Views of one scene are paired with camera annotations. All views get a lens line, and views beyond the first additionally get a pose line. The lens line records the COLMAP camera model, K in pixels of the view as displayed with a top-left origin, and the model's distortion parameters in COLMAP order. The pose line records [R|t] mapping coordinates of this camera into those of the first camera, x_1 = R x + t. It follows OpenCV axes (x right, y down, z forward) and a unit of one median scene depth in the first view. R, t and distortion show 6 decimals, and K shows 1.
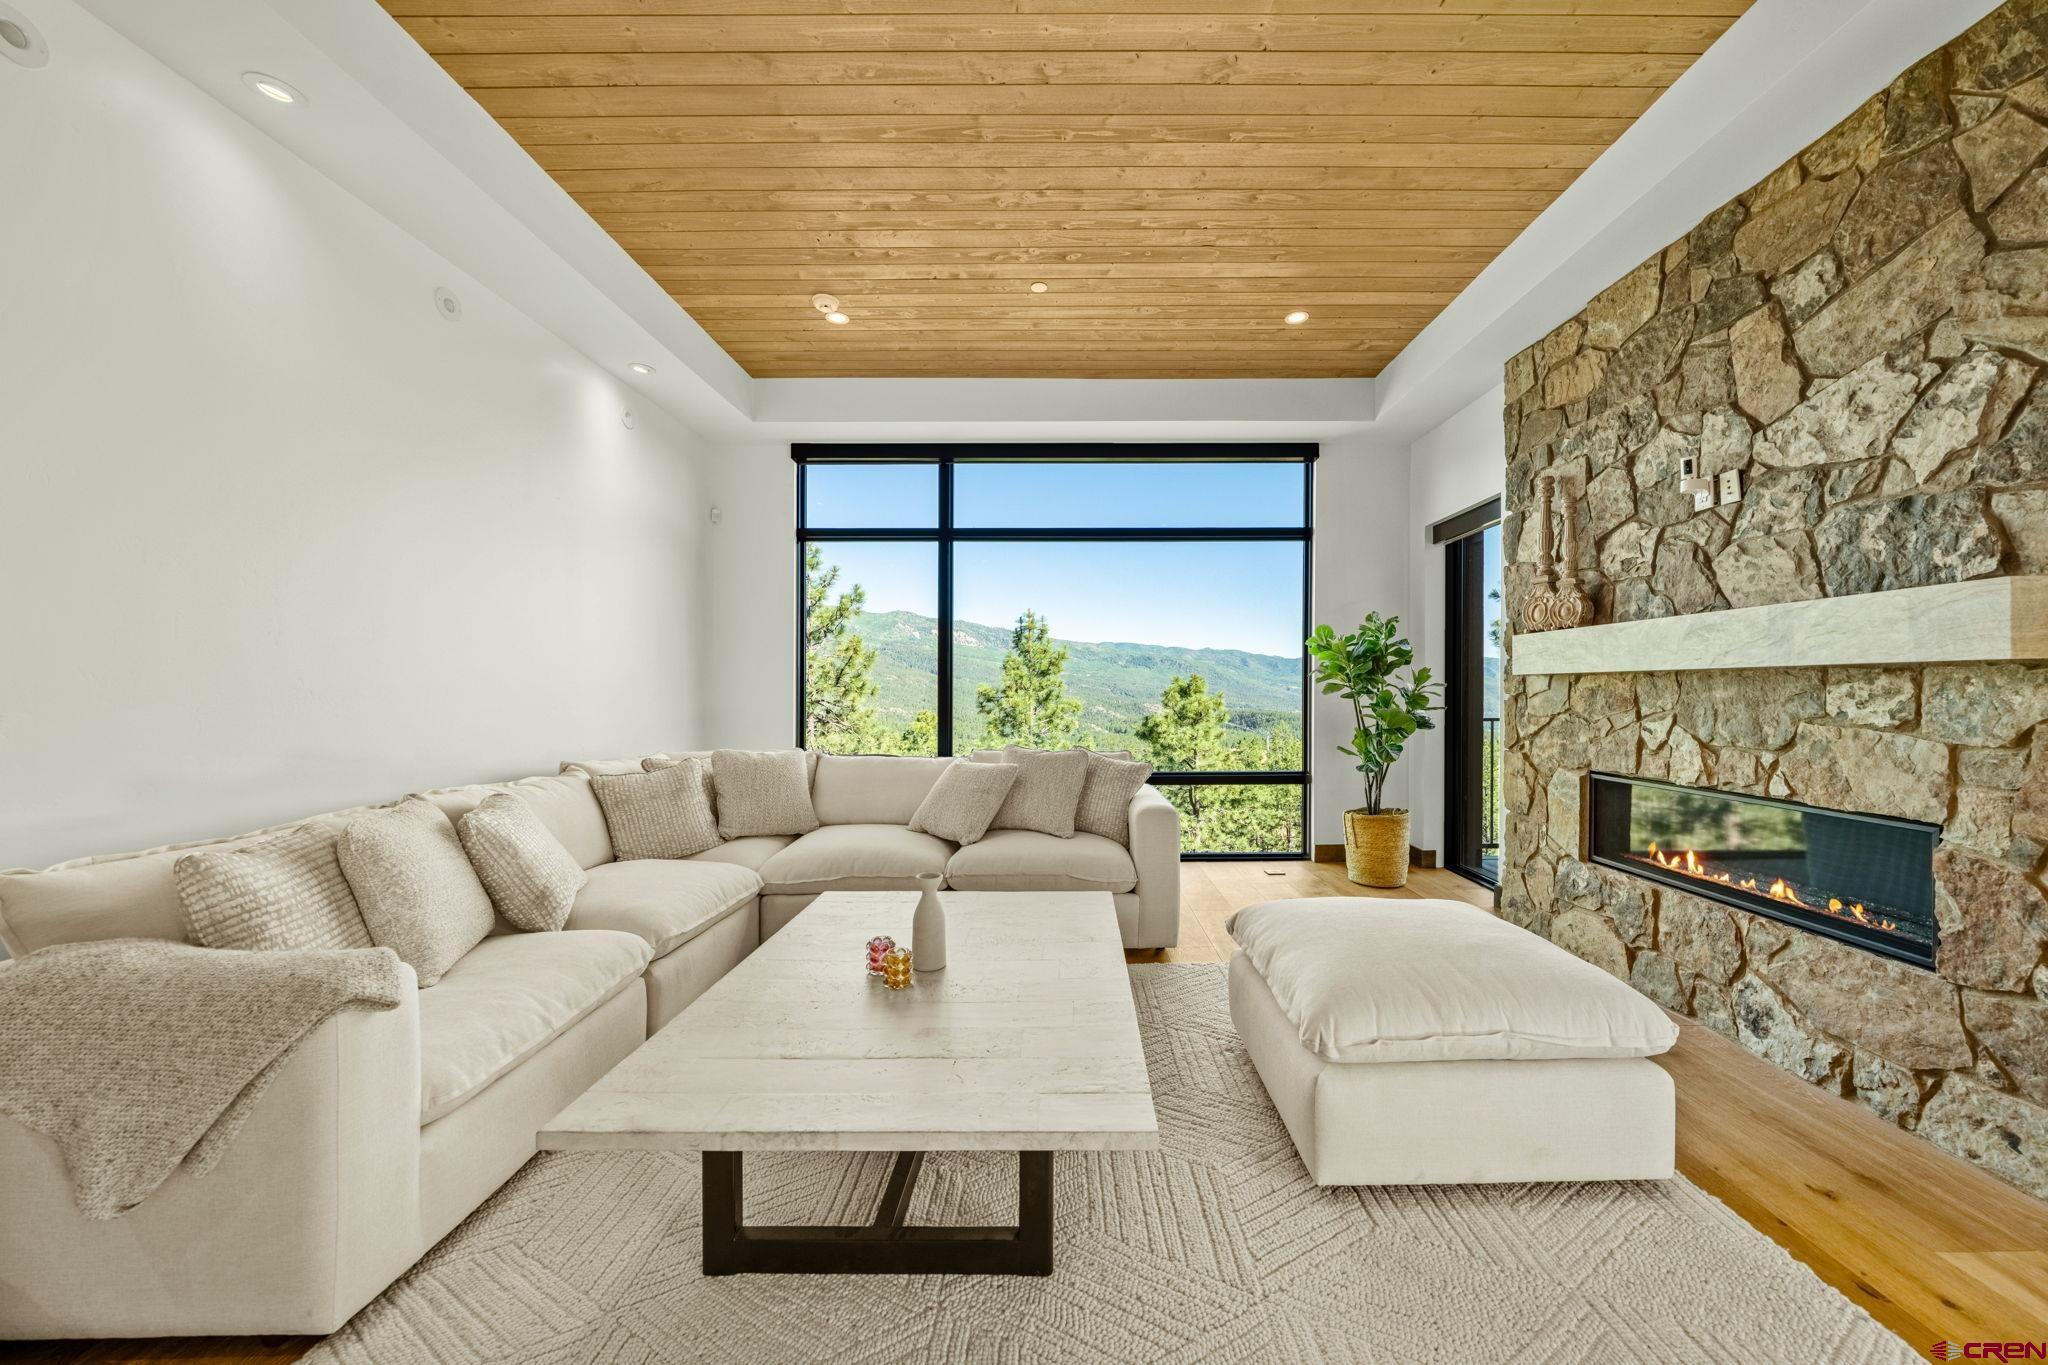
lens RADIAL K [[716.3, 0, 1069.4], [0, 716.3, 679.9], [0, 0, 1]] dist [-0.006689, -0.000628]
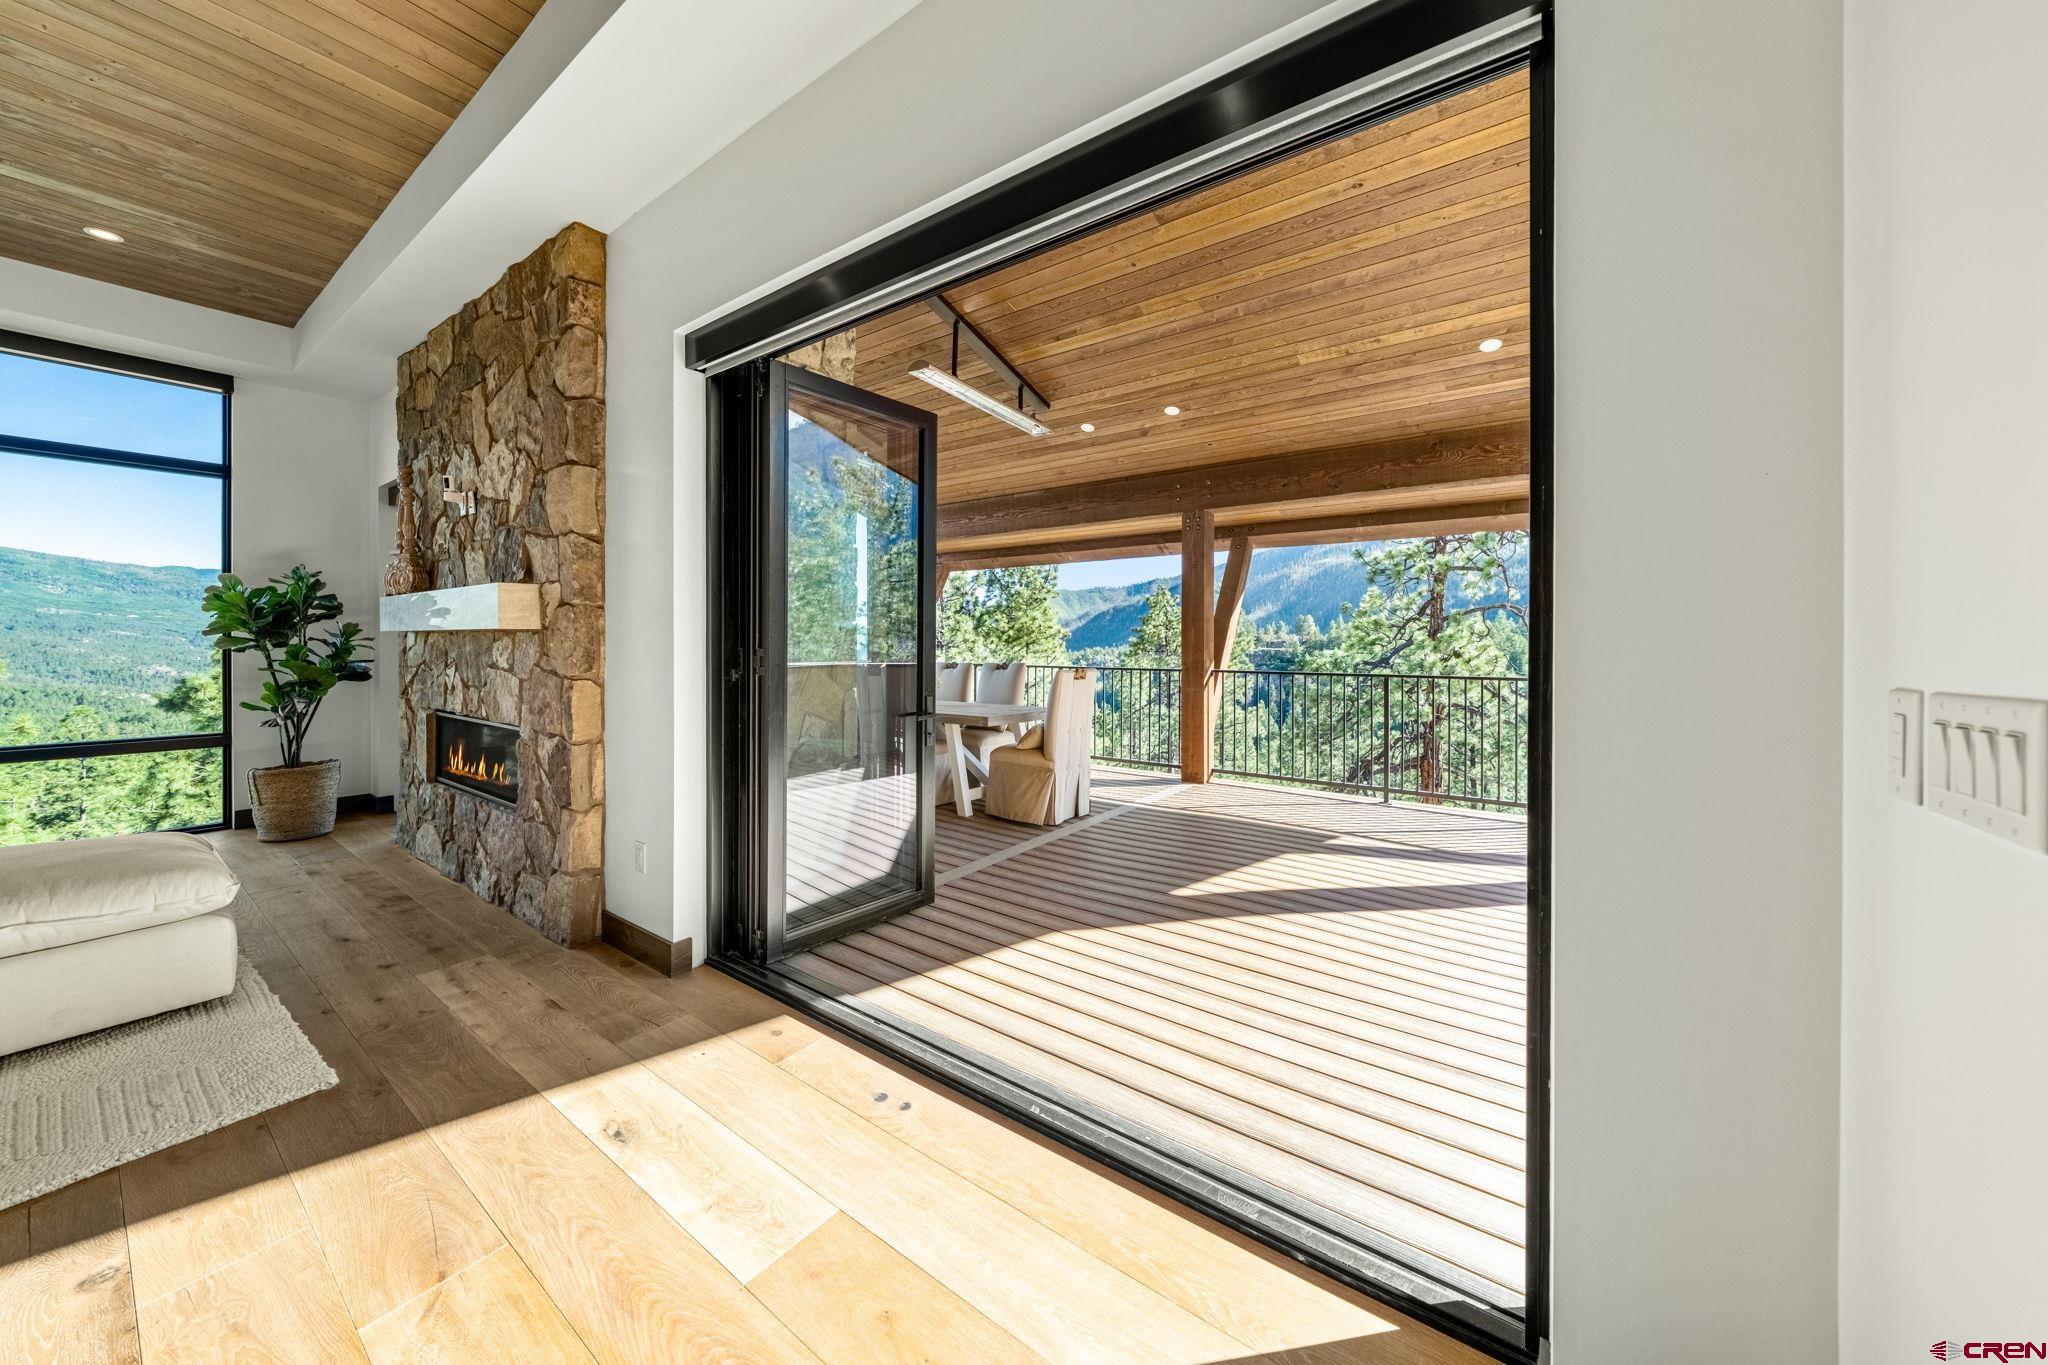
lens RADIAL K [[694.8, 0, 1021.6], [0, 694.8, 650.2], [0, 0, 1]] dist [-0.001663, 0.000625]
pose [[0.594701, 0.002221, 0.803944, 0.213076], [-0.020010, 0.999727, 0.012041, -0.007043], [-0.803698, -0.023248, 0.594583, -0.328855]]
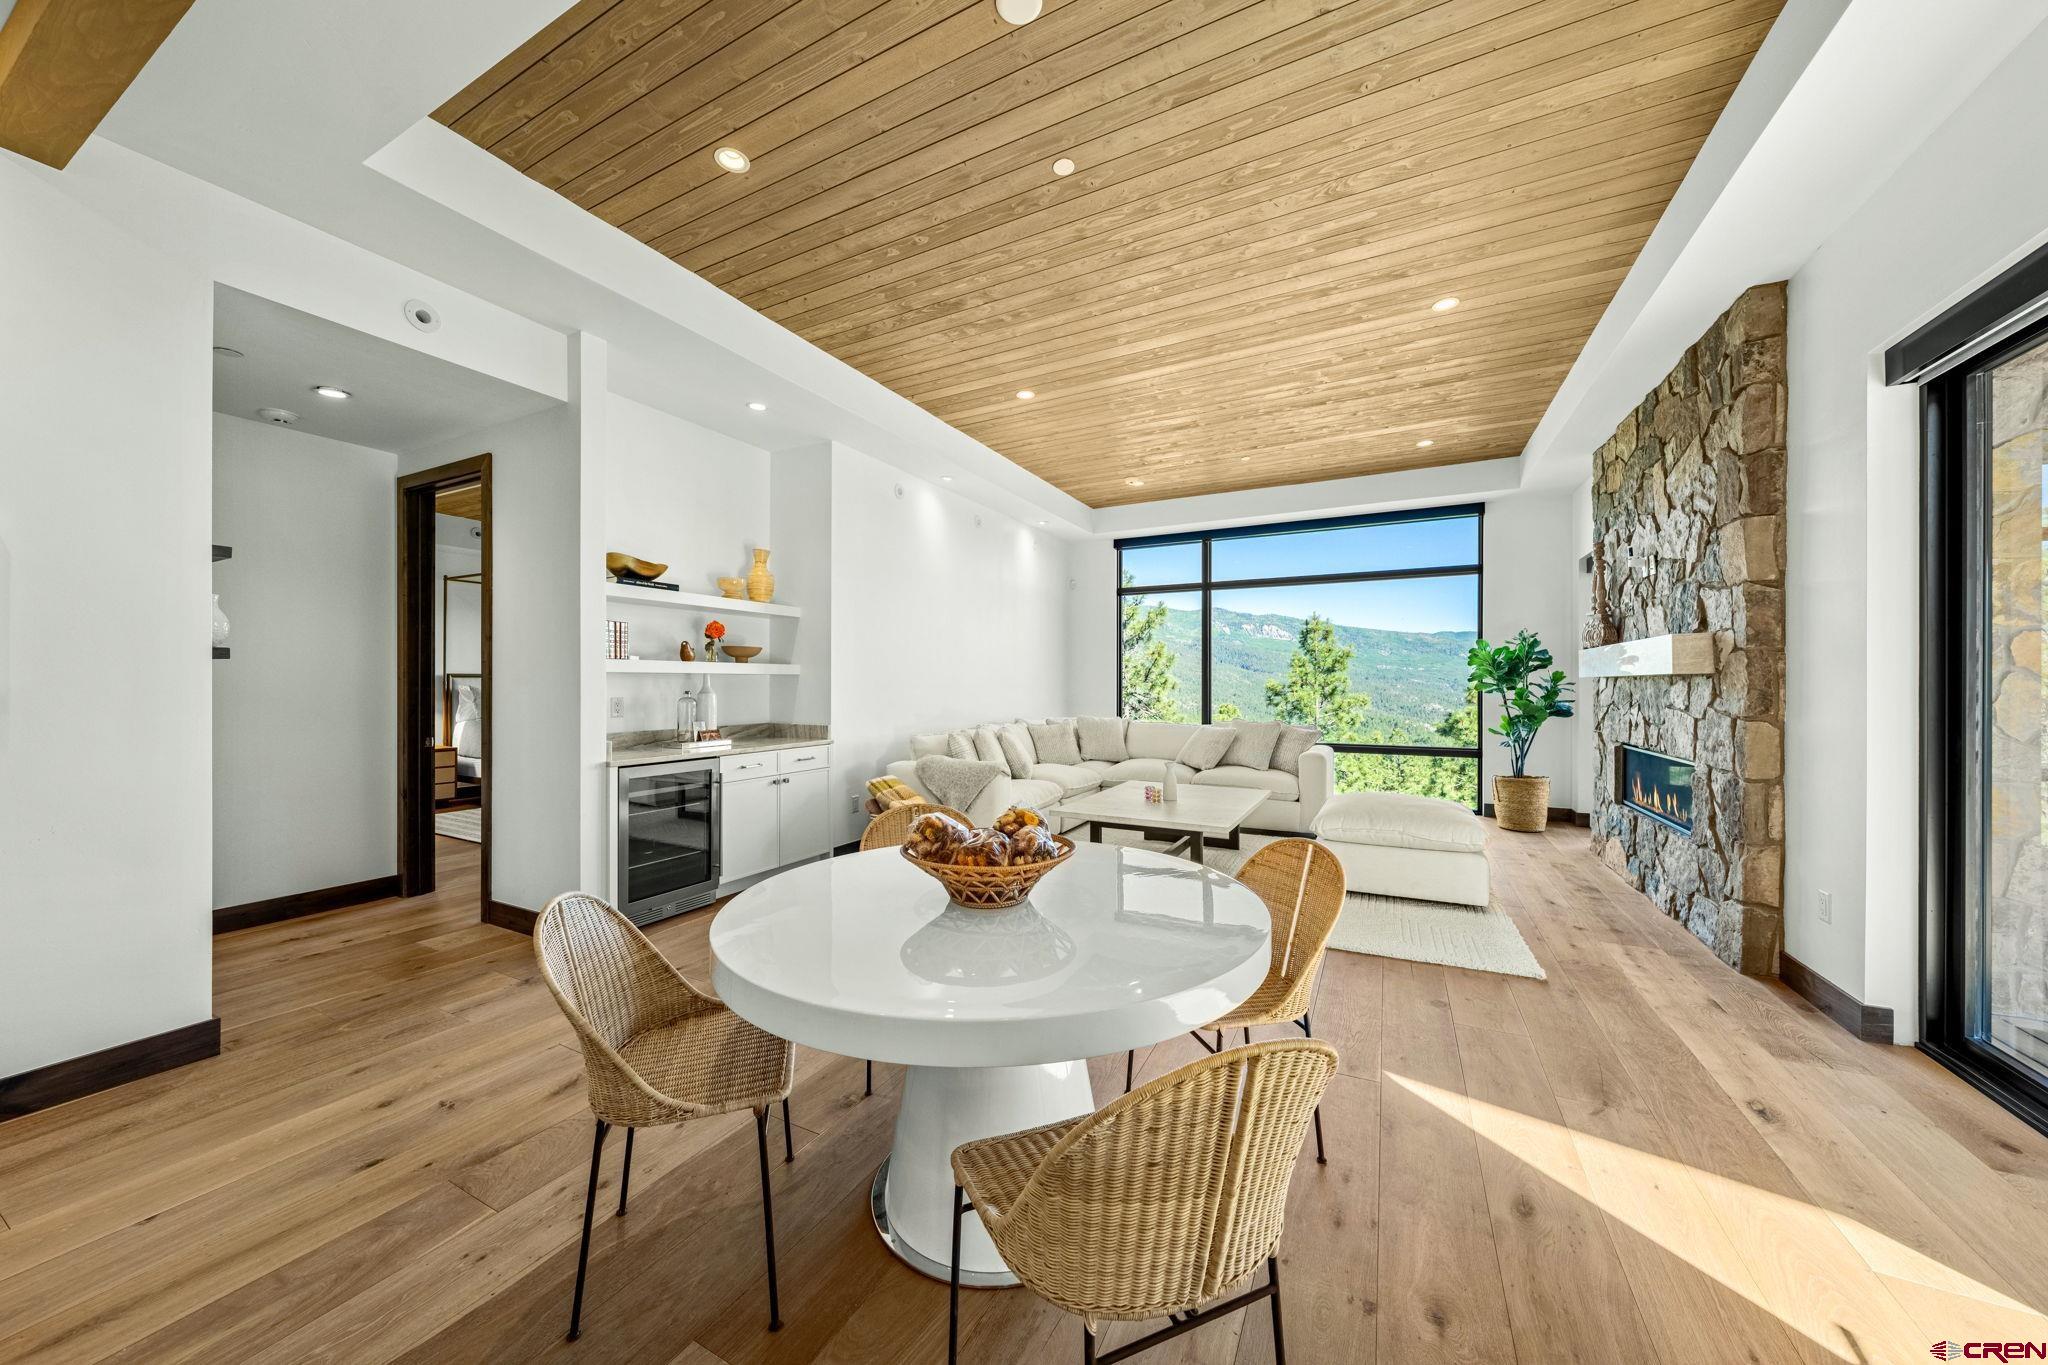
lens RADIAL K [[694.8, 0, 1029.0], [0, 694.8, 689.9], [0, 0, 1]] dist [-0.001663, 0.000625]
pose [[0.883498, 0.006934, -0.468383, 0.186934], [0.003233, 0.999776, 0.020900, -0.009501], [0.468424, -0.019979, 0.883278, -0.500999]]
